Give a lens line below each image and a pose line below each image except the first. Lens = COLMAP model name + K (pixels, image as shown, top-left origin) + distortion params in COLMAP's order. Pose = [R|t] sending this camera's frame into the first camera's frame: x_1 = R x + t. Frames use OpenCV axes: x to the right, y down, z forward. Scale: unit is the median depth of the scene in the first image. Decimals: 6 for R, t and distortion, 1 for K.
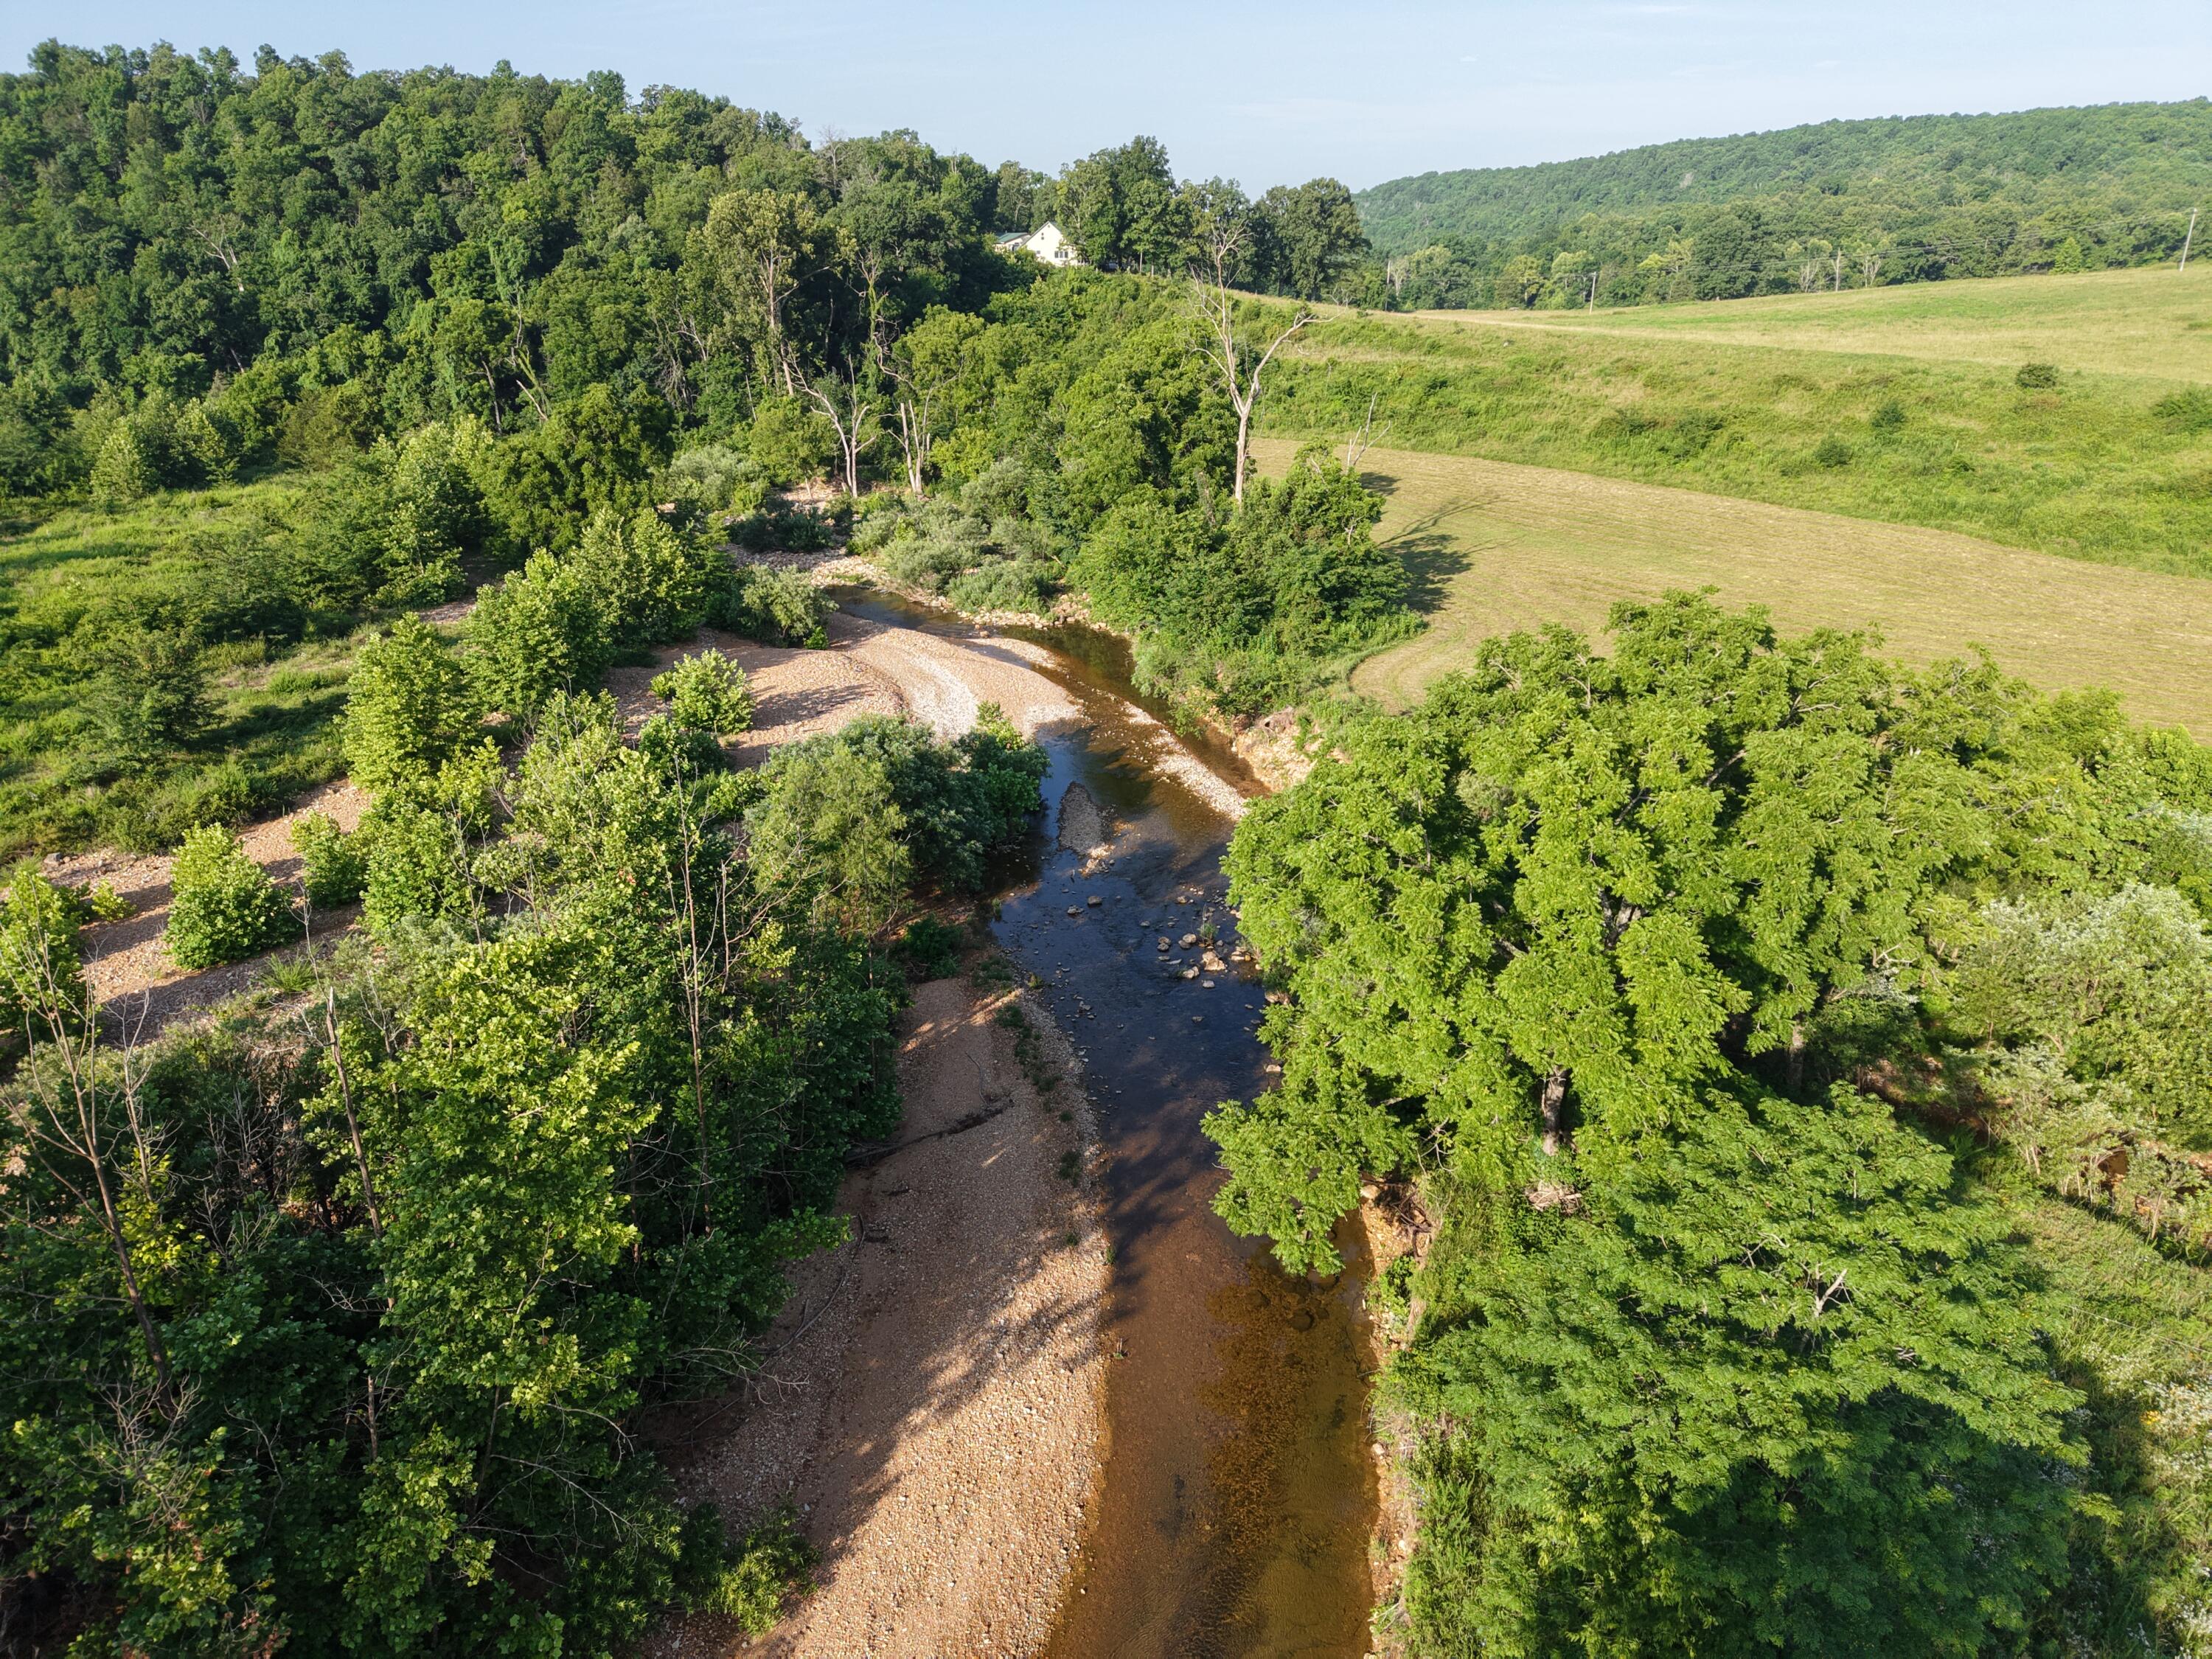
lens RADIAL K [[1494.2, 0, 1104.2], [0, 1494.2, 841.8], [0, 0, 1]] dist [0.023577, -0.014878]
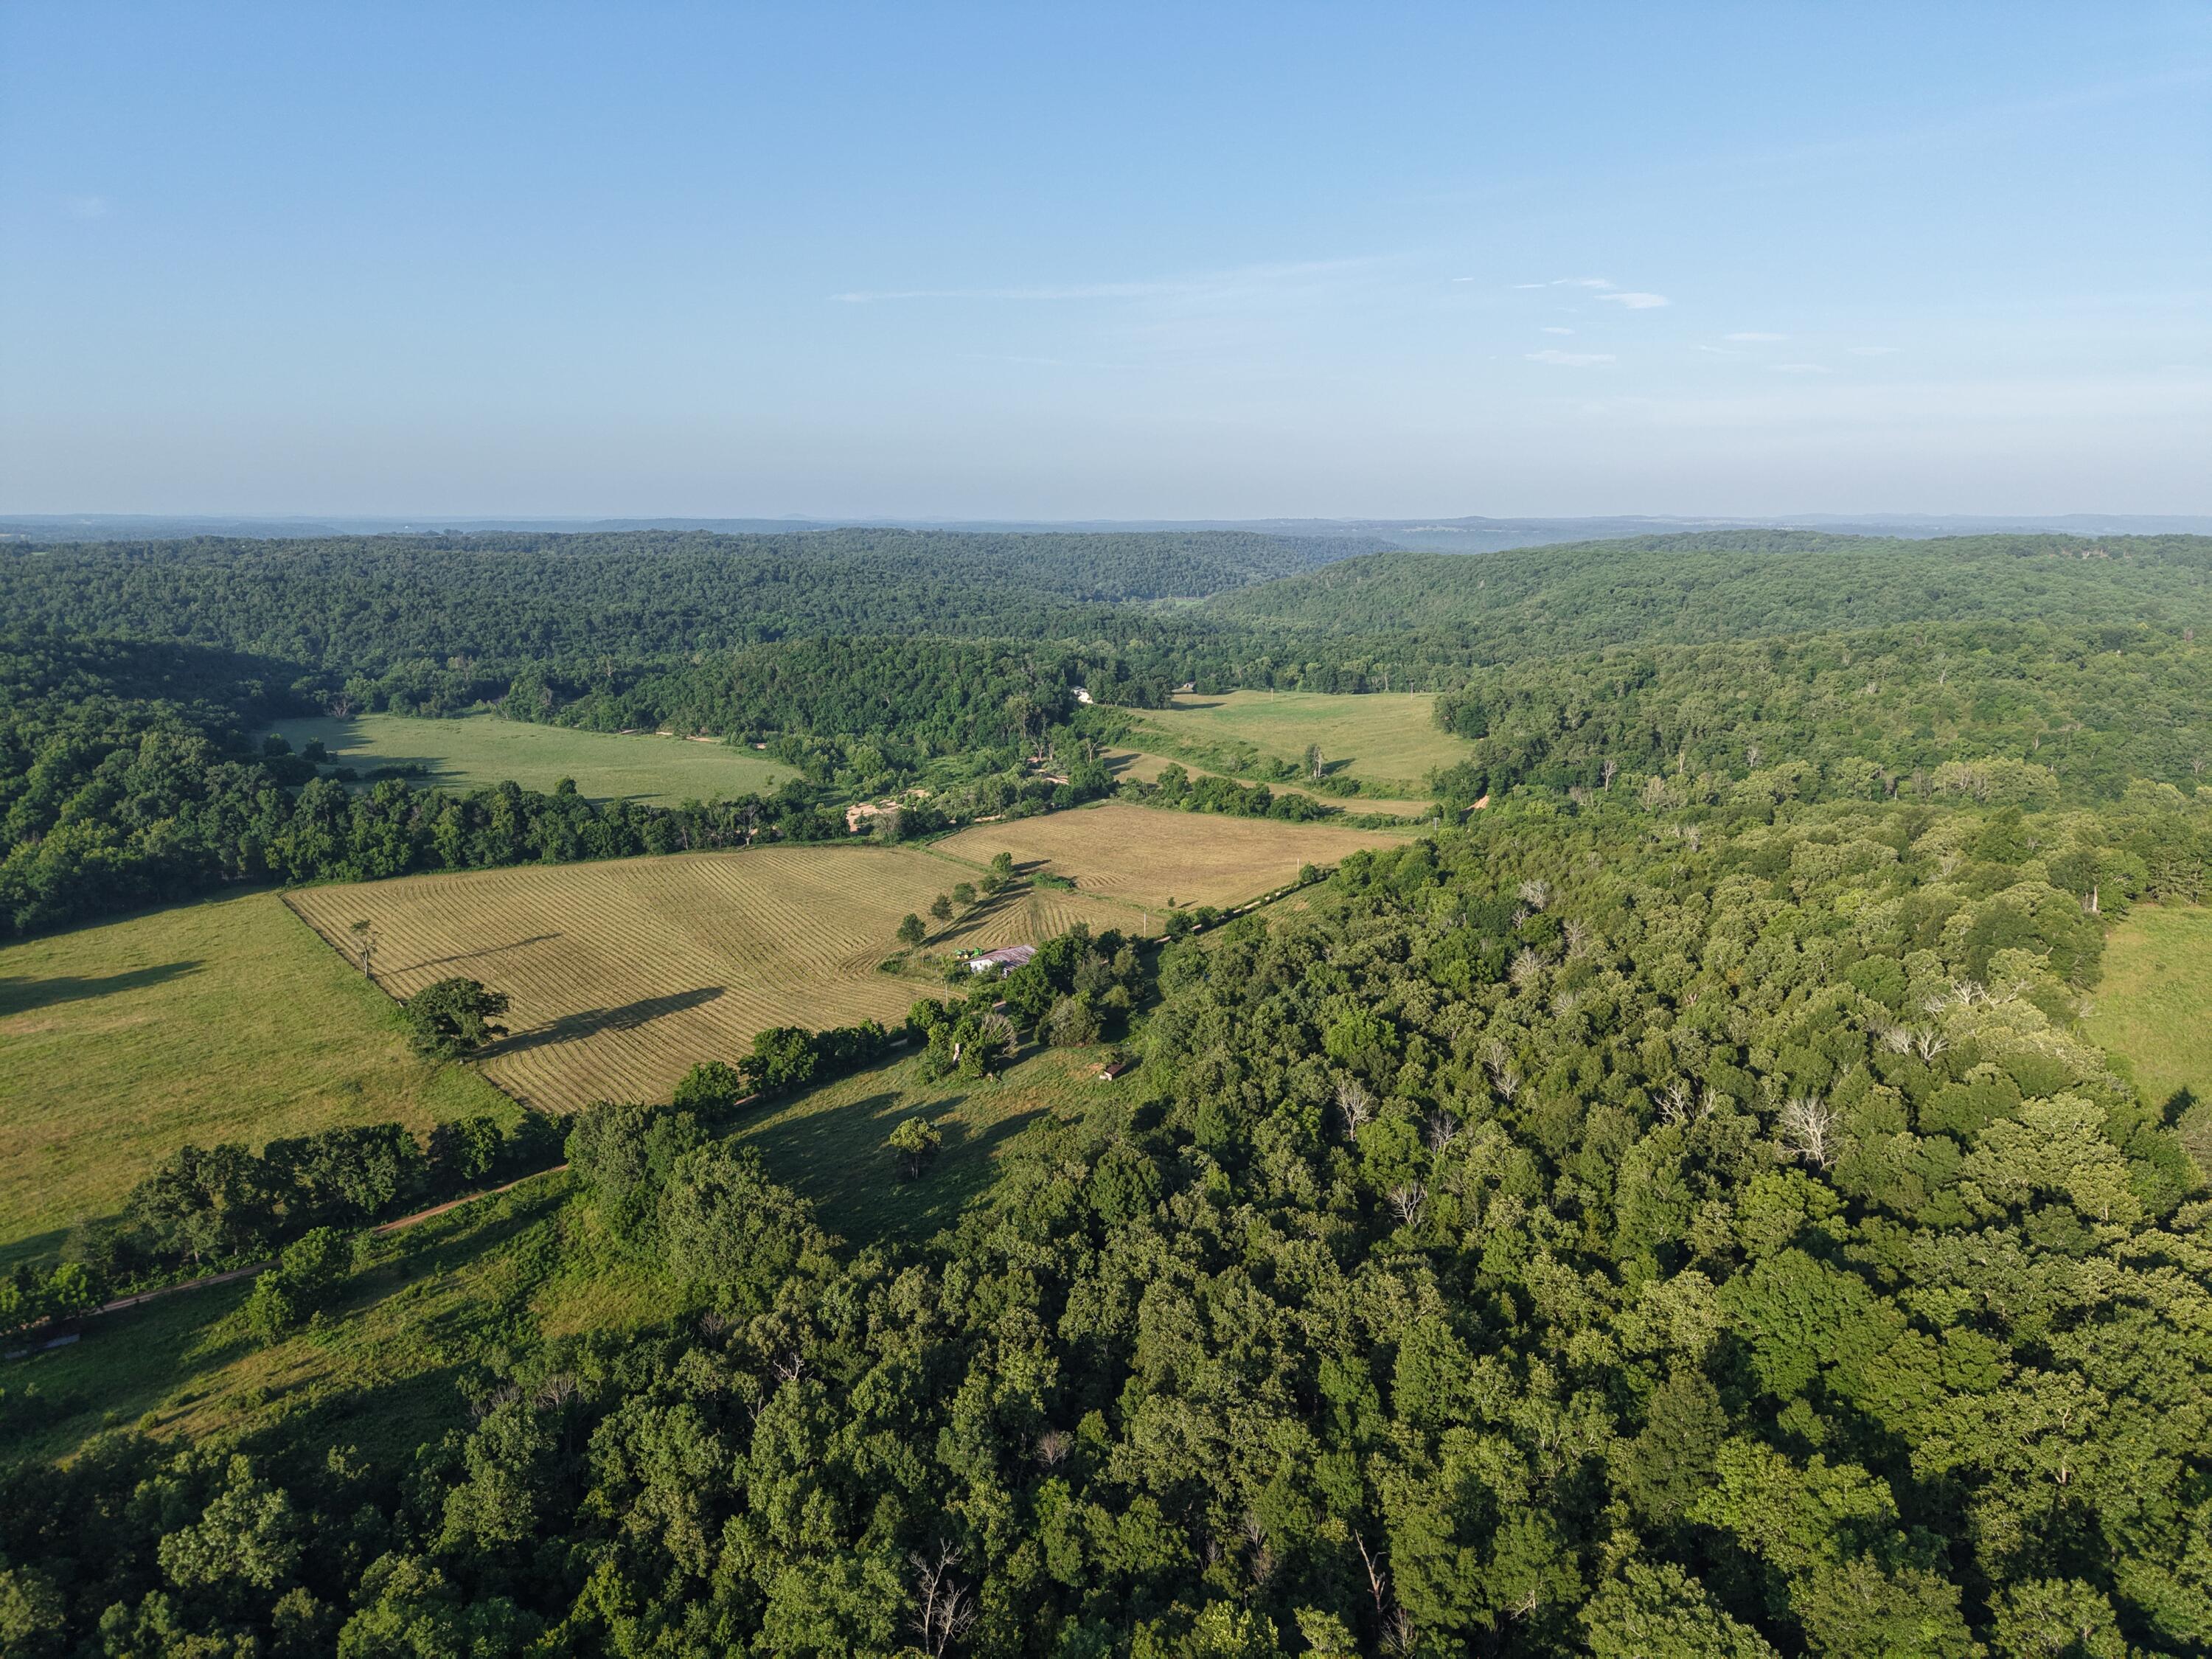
lens RADIAL K [[1494.2, 0, 1104.2], [0, 1494.2, 841.8], [0, 0, 1]] dist [0.023577, -0.014878]
pose [[0.996940, 0.013708, -0.076963, 0.397012], [-0.025612, 0.987441, -0.155898, 0.736574], [0.073859, 0.157392, 0.984770, -3.495323]]
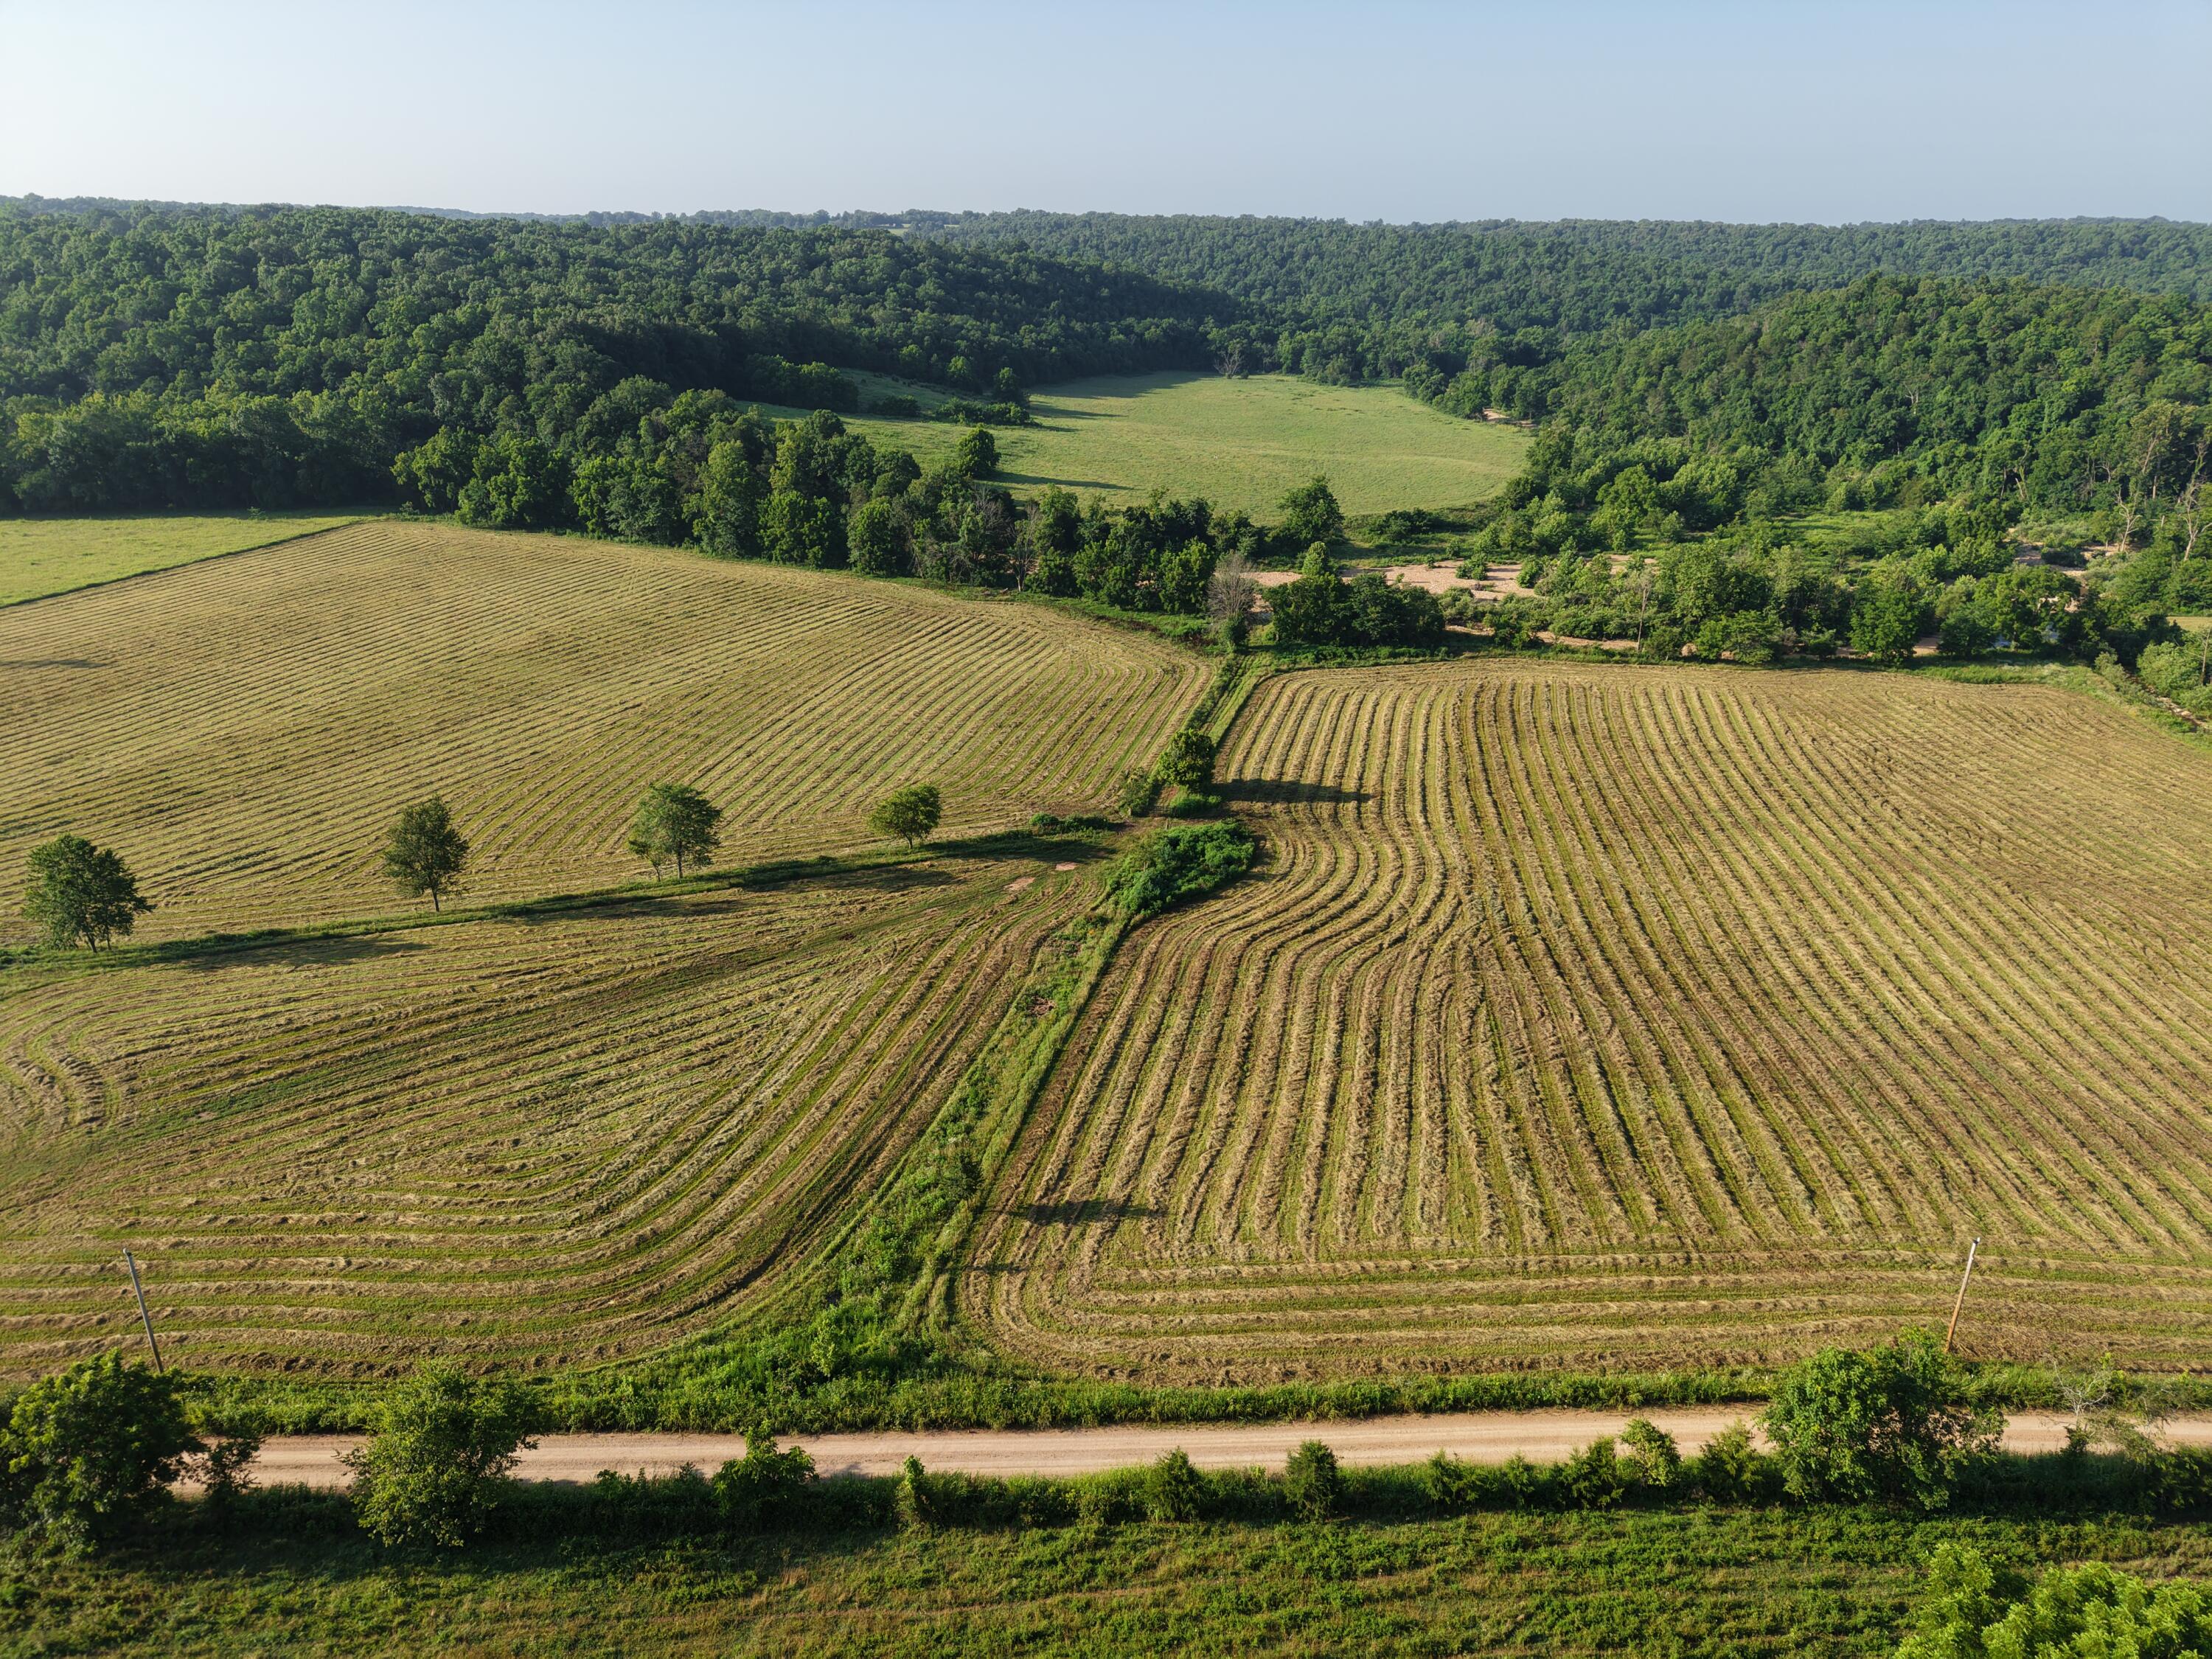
lens RADIAL K [[1500.5, 0, 1105.4], [0, 1500.5, 836.0], [0, 0, 1]] dist [0.015042, -0.010621]
pose [[0.552768, 0.309312, -0.773805, 0.718606], [-0.312750, 0.937690, 0.151408, 0.256118], [0.772421, 0.158314, 0.615063, -1.258464]]
